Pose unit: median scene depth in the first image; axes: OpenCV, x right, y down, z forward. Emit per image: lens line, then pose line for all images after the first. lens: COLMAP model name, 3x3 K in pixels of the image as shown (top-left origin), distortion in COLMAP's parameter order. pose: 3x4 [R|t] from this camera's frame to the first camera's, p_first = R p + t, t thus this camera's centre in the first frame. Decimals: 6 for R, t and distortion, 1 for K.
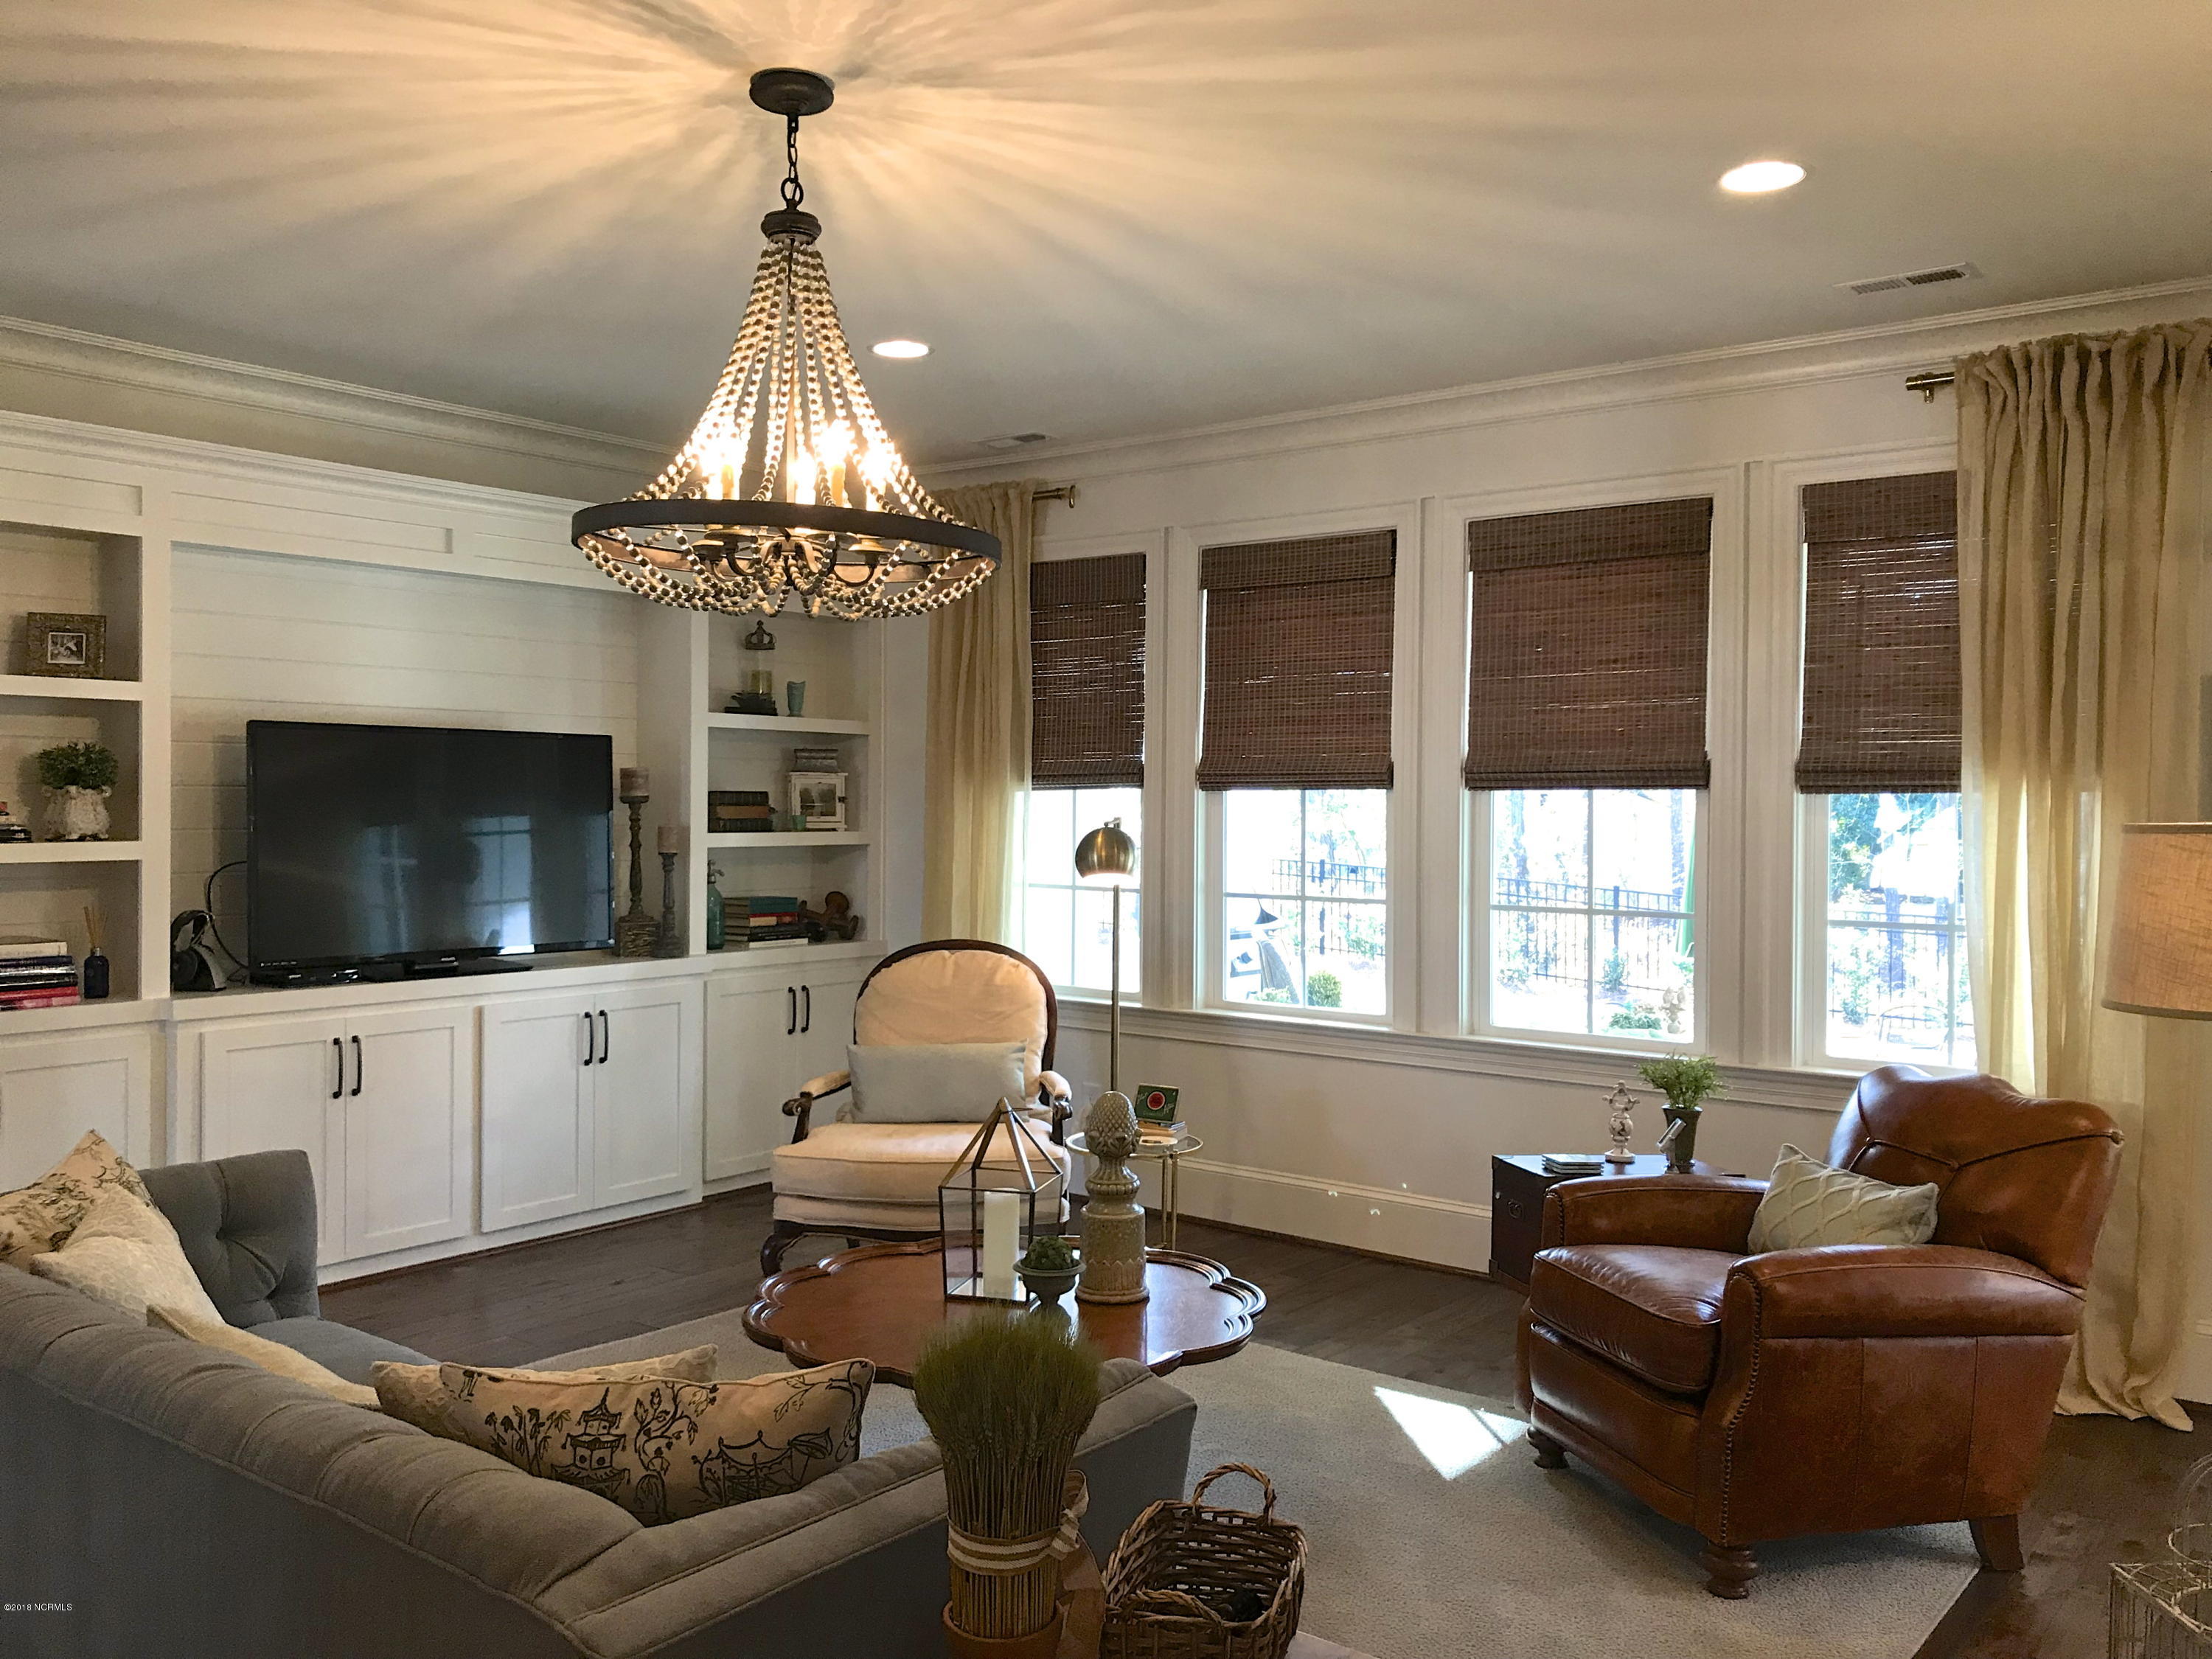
lens RADIAL K [[1852.0, 0, 1123.7], [0, 1852.0, 821.5], [0, 0, 1]] dist [0.043911, -0.059604]
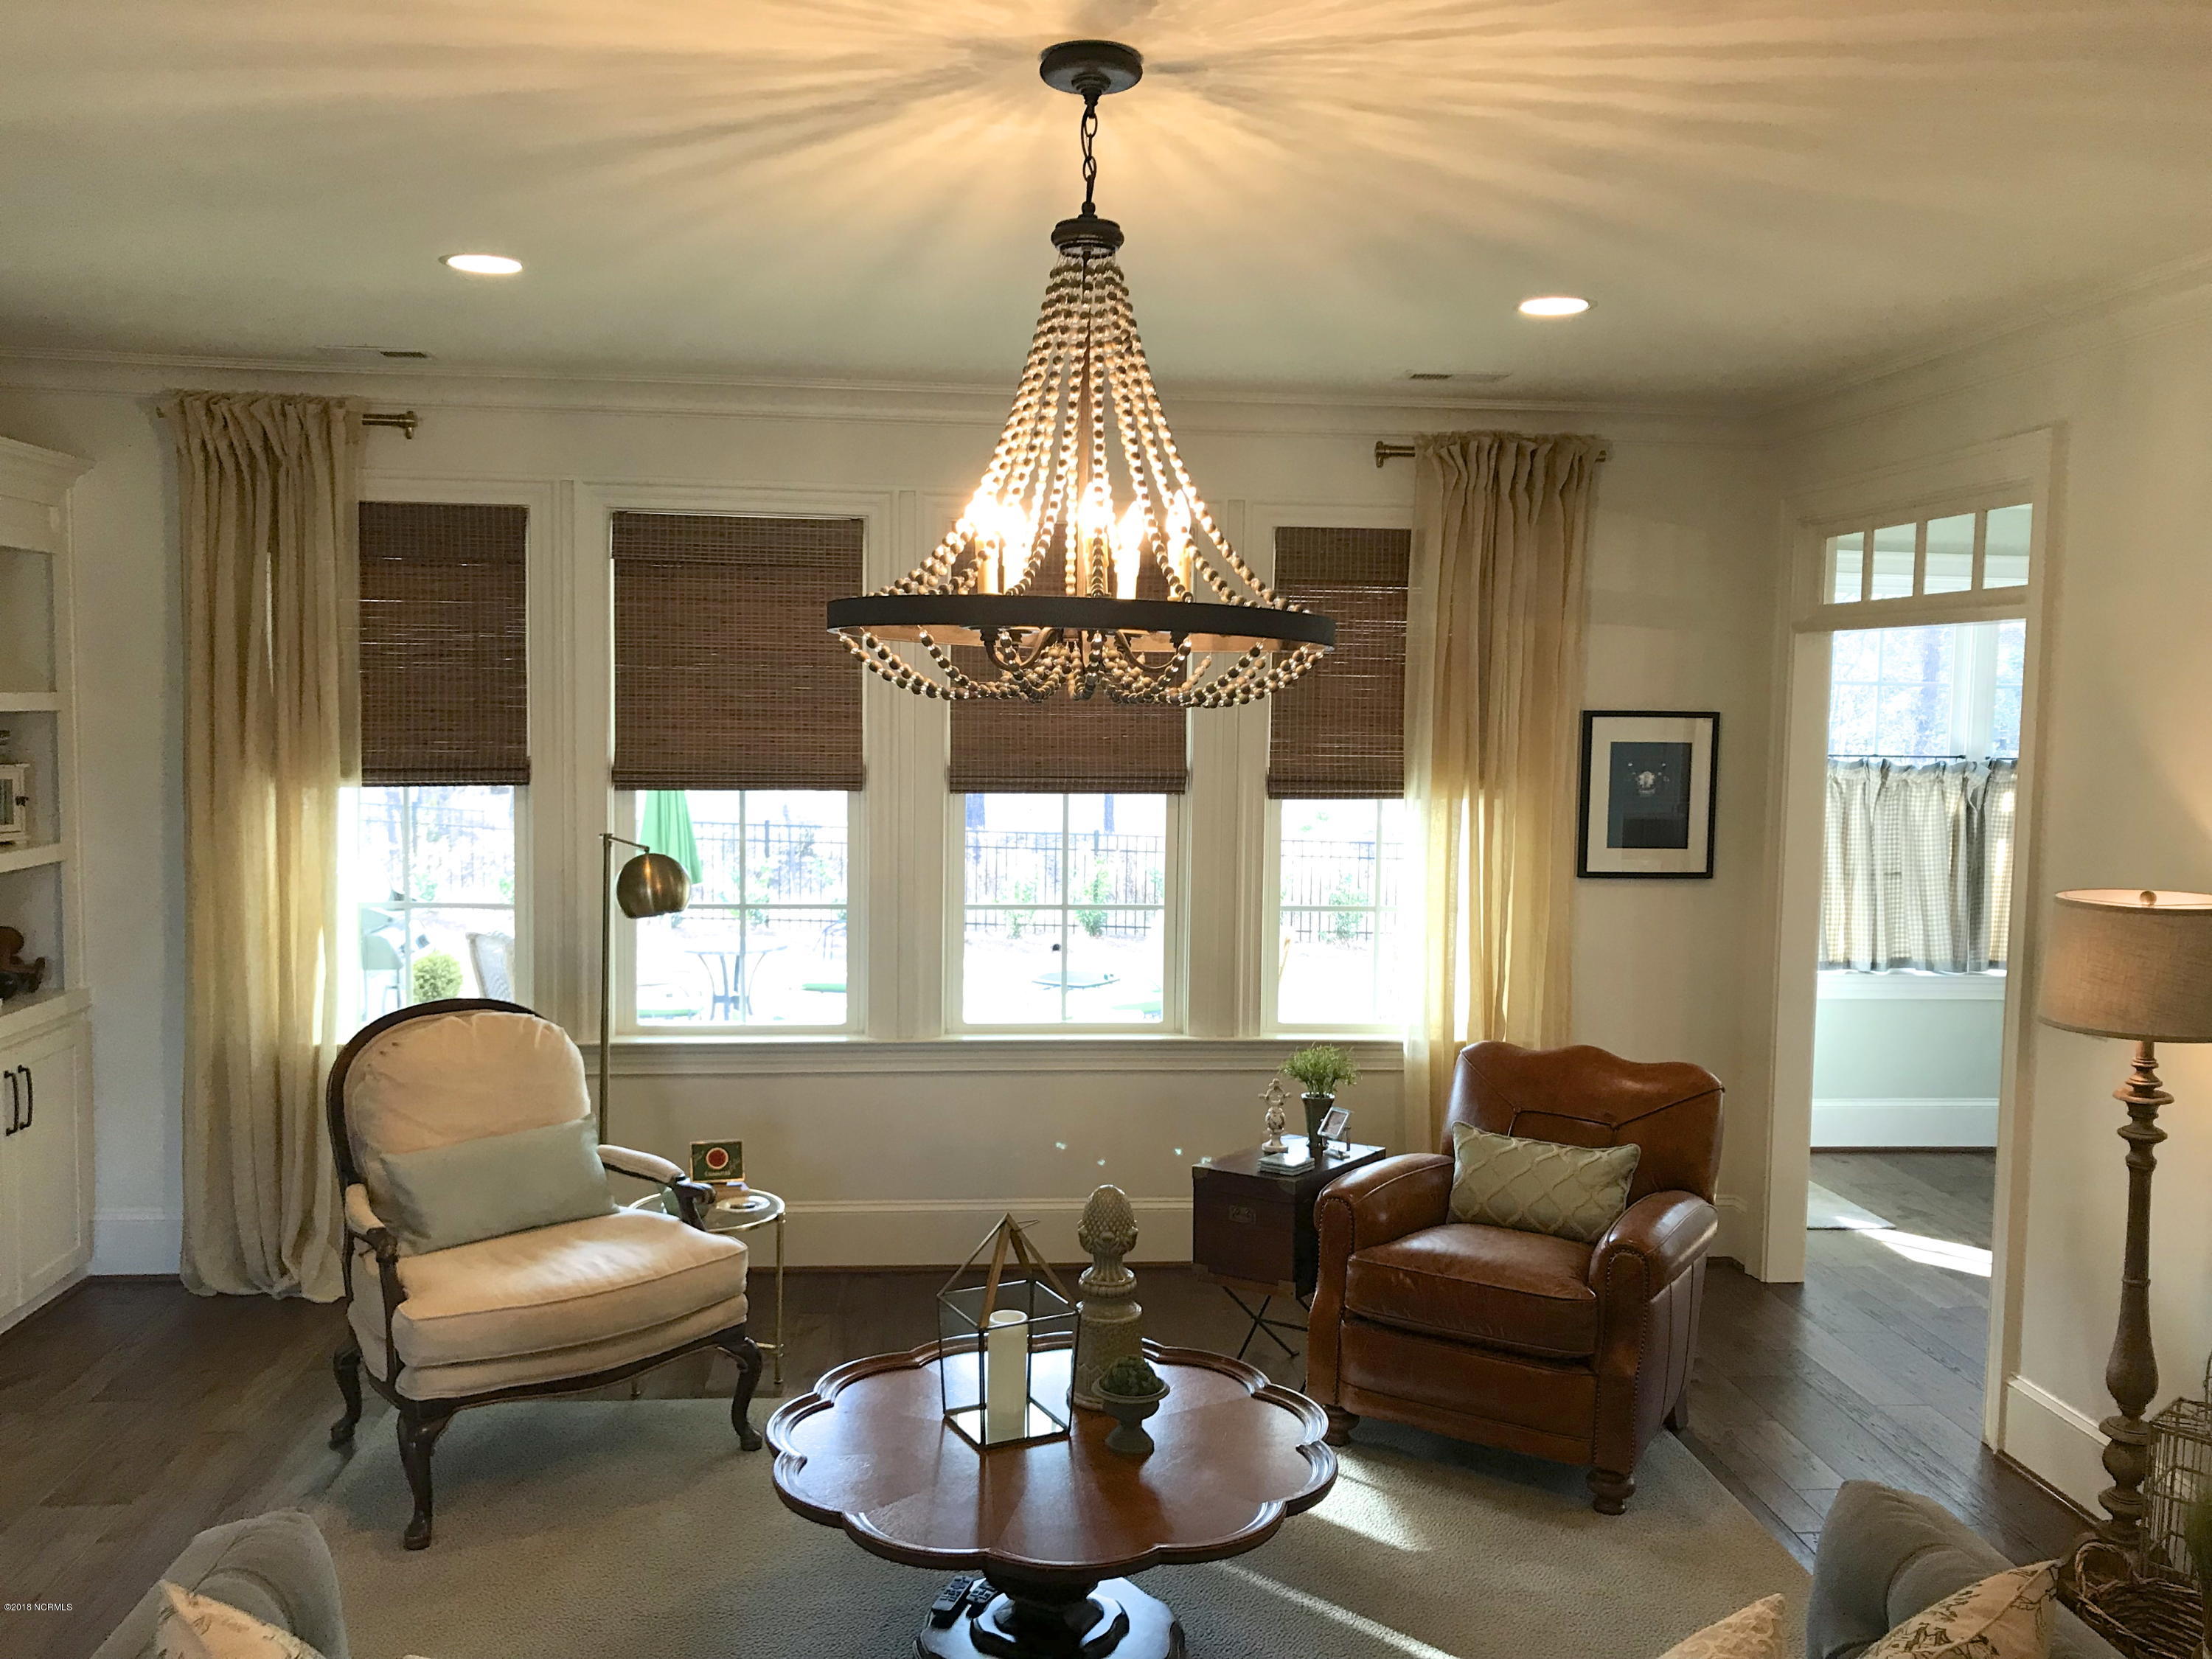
lens RADIAL K [[1852.0, 0, 1117.0], [0, 1852.0, 844.3], [0, 0, 1]] dist [0.043911, -0.059604]
pose [[0.725470, -0.050855, 0.686373, -0.448836], [-0.005137, 0.996838, 0.079289, -0.071827], [-0.688235, -0.061048, 0.722915, 0.230413]]
